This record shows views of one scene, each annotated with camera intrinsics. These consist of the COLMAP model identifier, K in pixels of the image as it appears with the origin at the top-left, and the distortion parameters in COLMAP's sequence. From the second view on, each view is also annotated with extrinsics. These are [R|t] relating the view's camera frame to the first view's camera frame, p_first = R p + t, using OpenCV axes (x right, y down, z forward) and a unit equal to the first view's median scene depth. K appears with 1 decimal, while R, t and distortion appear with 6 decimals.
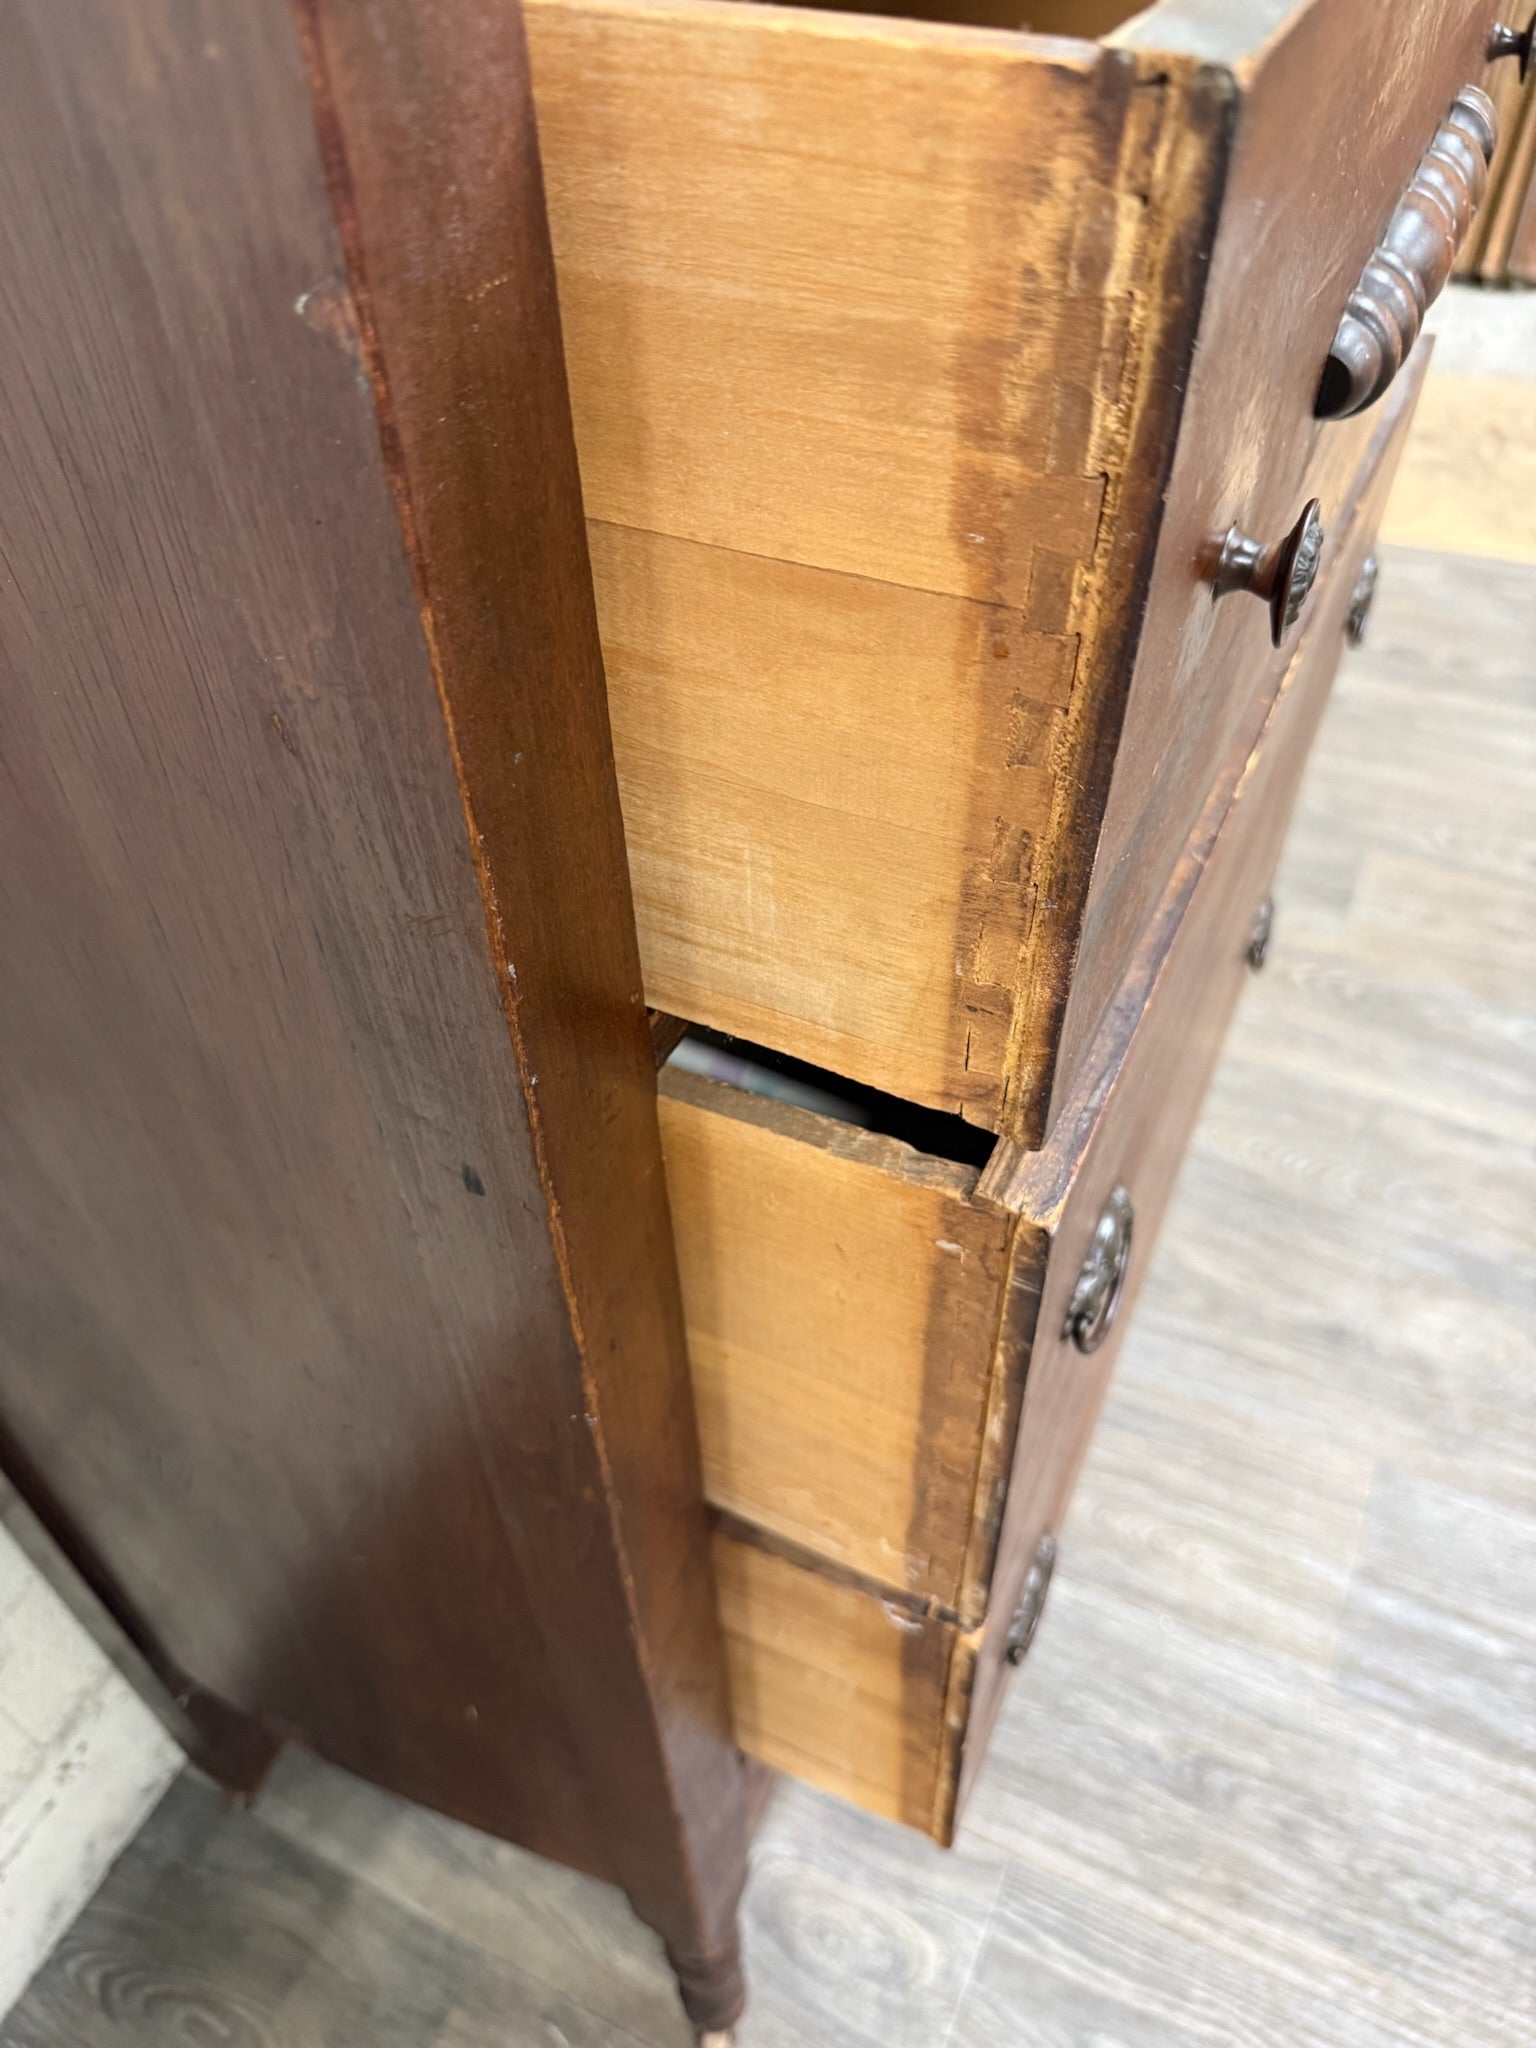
lens RADIAL K [[1495.9, 0, 768.6], [0, 1495.9, 1049.0], [0, 0, 1]] dist [-0.011824, -0.007816]
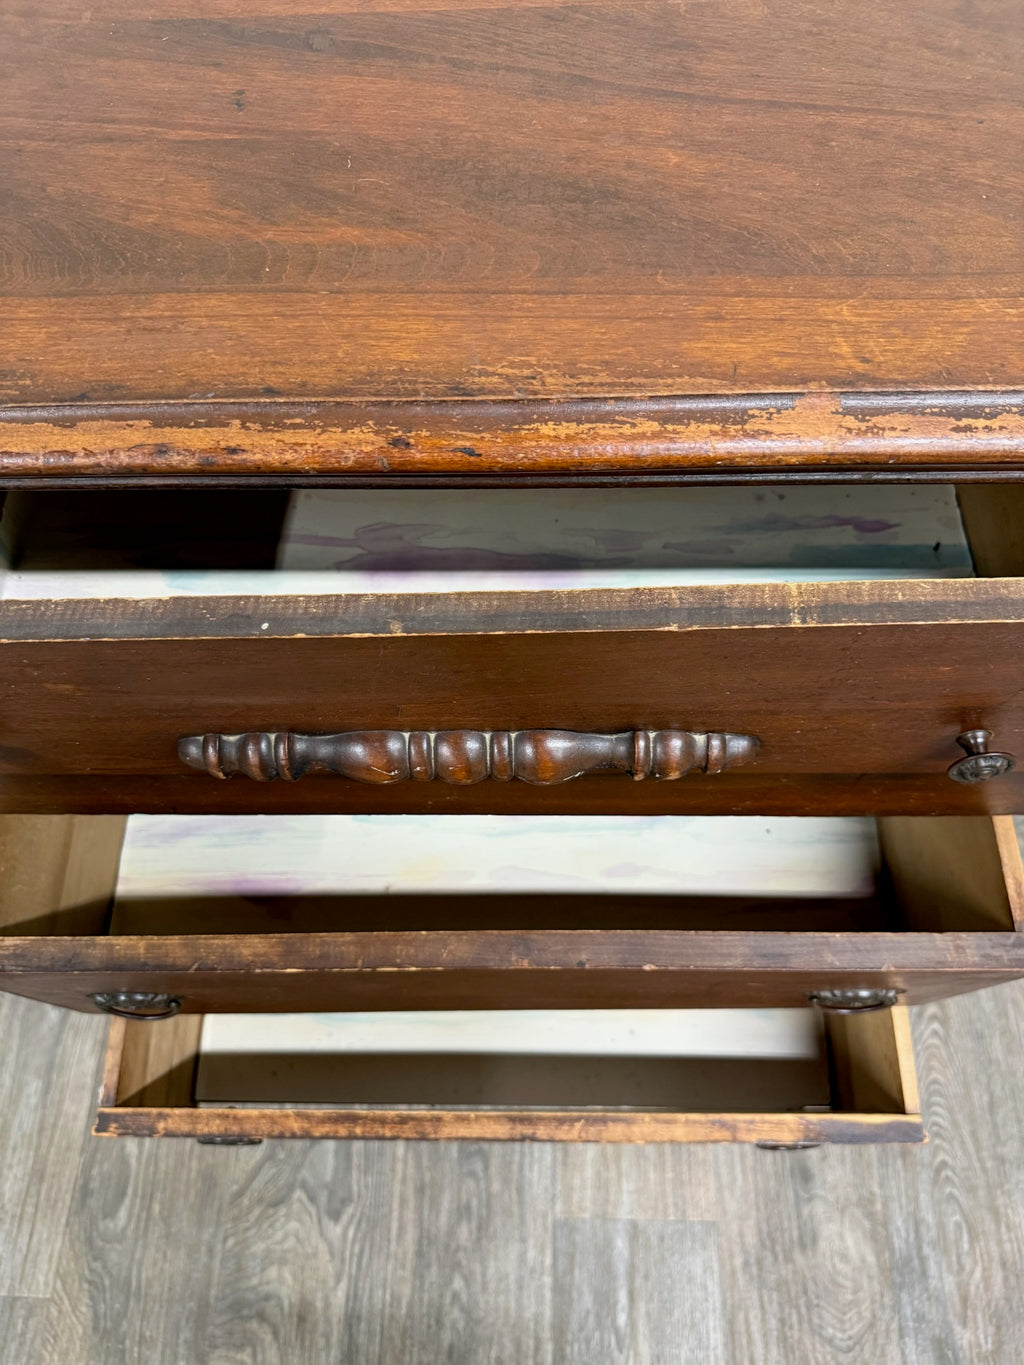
lens RADIAL K [[997.0, 0, 505.3], [0, 997.0, 687.5], [0, 0, 1]] dist [-0.011824, -0.007816]
pose [[0.413851, 0.826253, -0.382143, 0.317522], [-0.630066, 0.562964, 0.534872, -0.530044], [0.657073, 0.019418, 0.753577, 0.112112]]
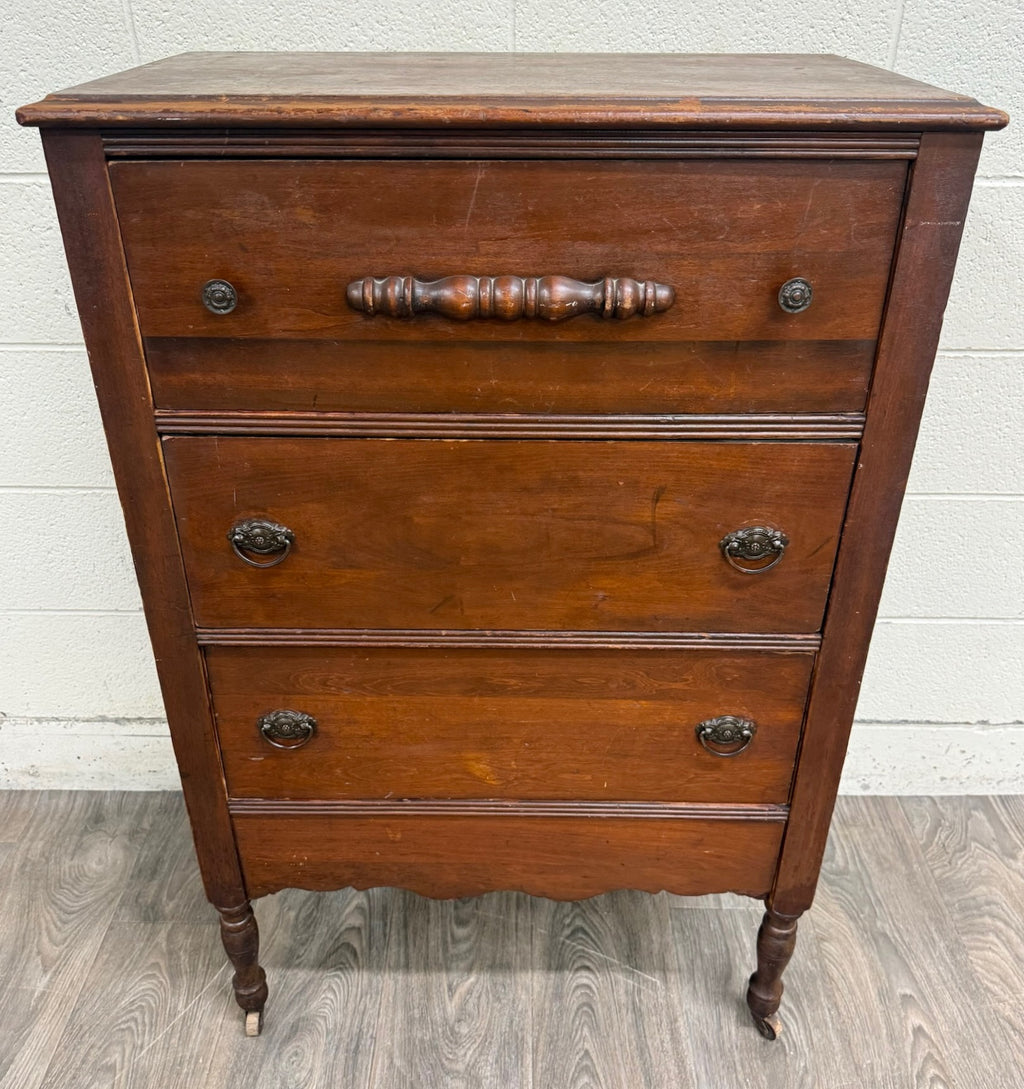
lens RADIAL K [[1012.0, 0, 502.7], [0, 1012.0, 536.3], [0, 0, 1]] dist [-0.002352, 0.000000]
pose [[0.419740, 0.481757, -0.769239, 0.833900], [-0.657049, 0.745975, 0.108664, -0.221504], [0.626183, 0.459817, 0.629653, 0.038649]]
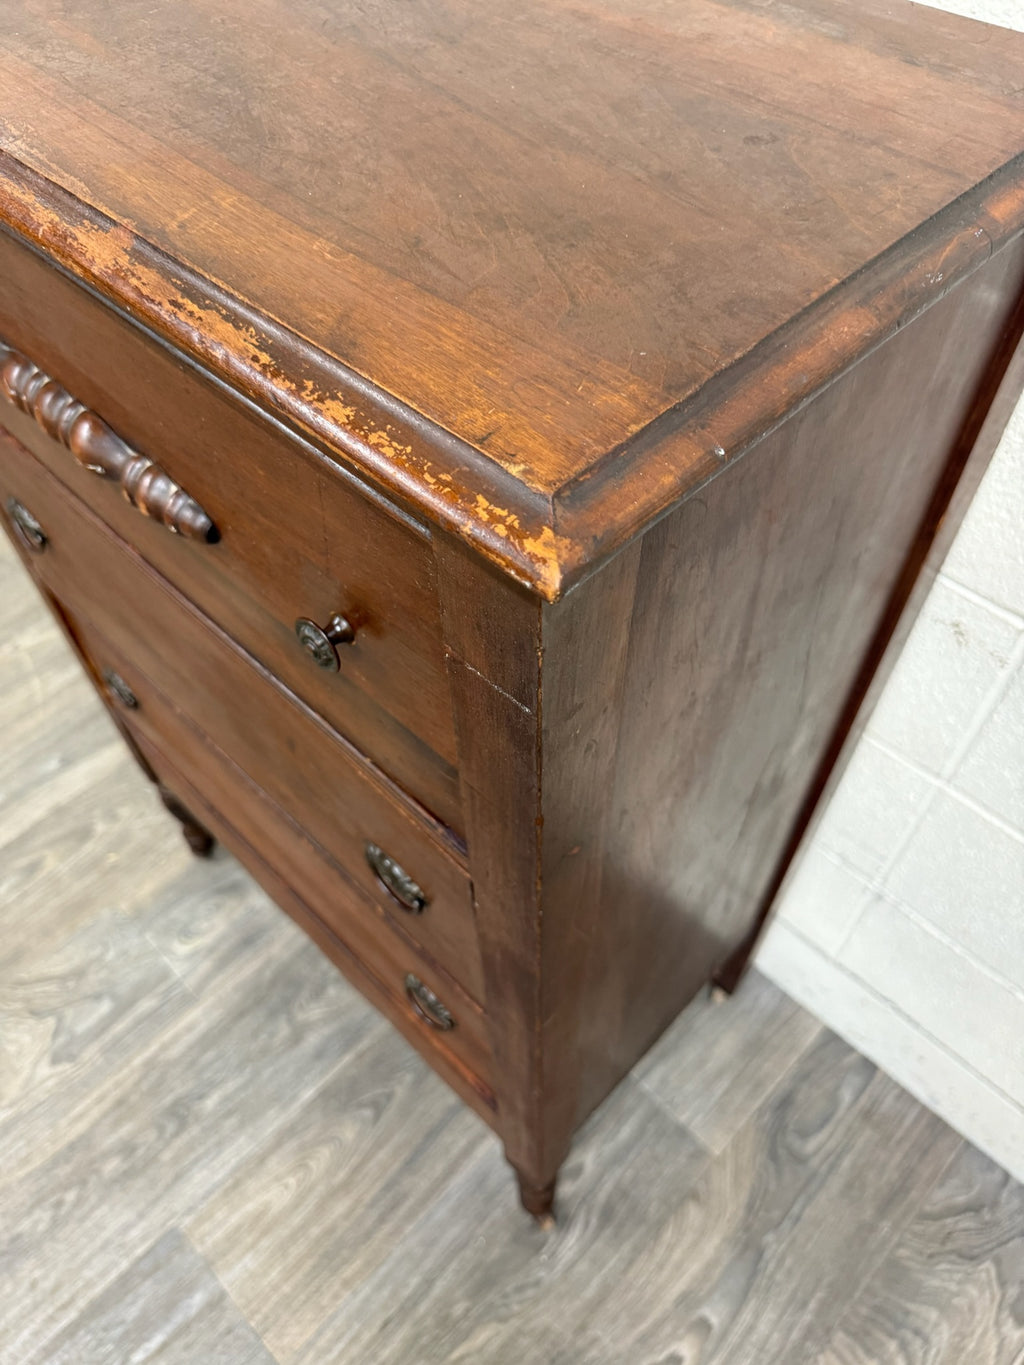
lens RADIAL K [[997.0, 0, 508.0], [0, 997.0, 684.1], [0, 0, 1]] dist [-0.011824, -0.007816]
pose [[-0.330673, 0.772481, -0.542152, 0.428757], [-0.649430, 0.230566, 0.724624, -0.793280], [0.684760, 0.591703, 0.425430, 0.489561]]
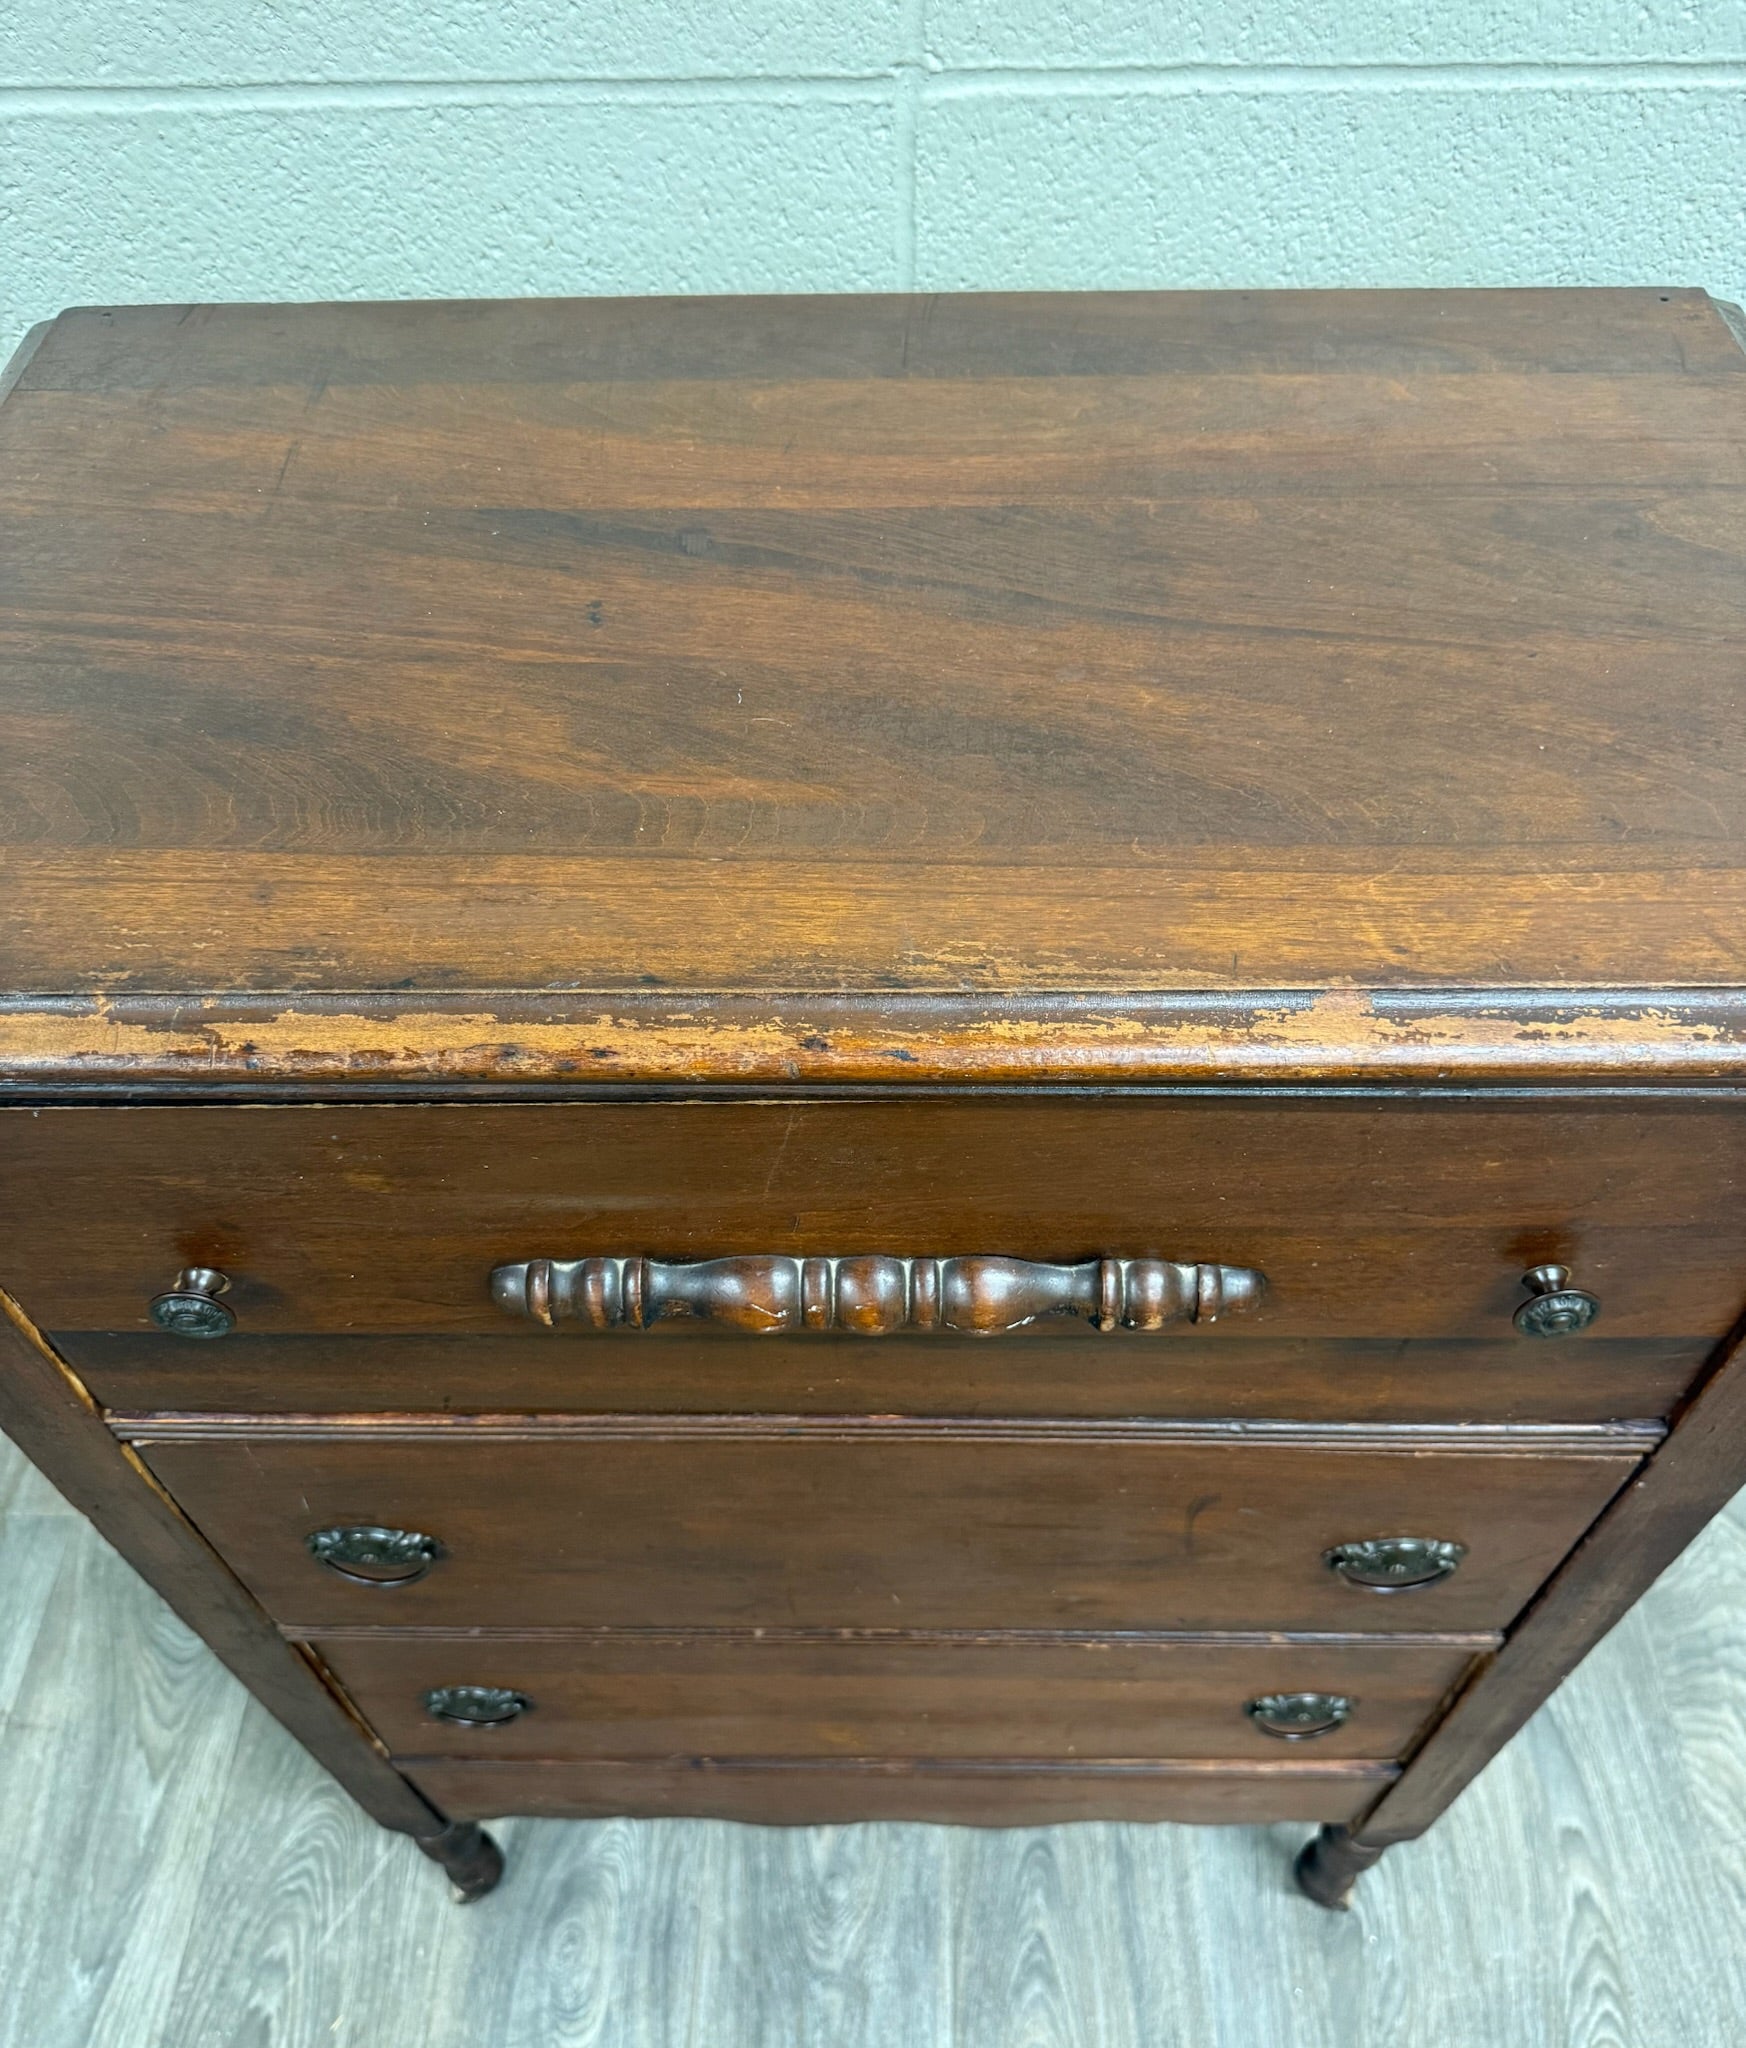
lens RADIAL K [[1677.4, 0, 872.2], [0, 1677.4, 1053.2], [0, 0, 1]] dist [0.024798, -0.045619]
pose [[0.414606, 0.727747, -0.546338, 0.358239], [-0.644259, 0.658747, 0.388565, -0.556744], [0.642676, 0.190881, 0.741978, 0.017032]]
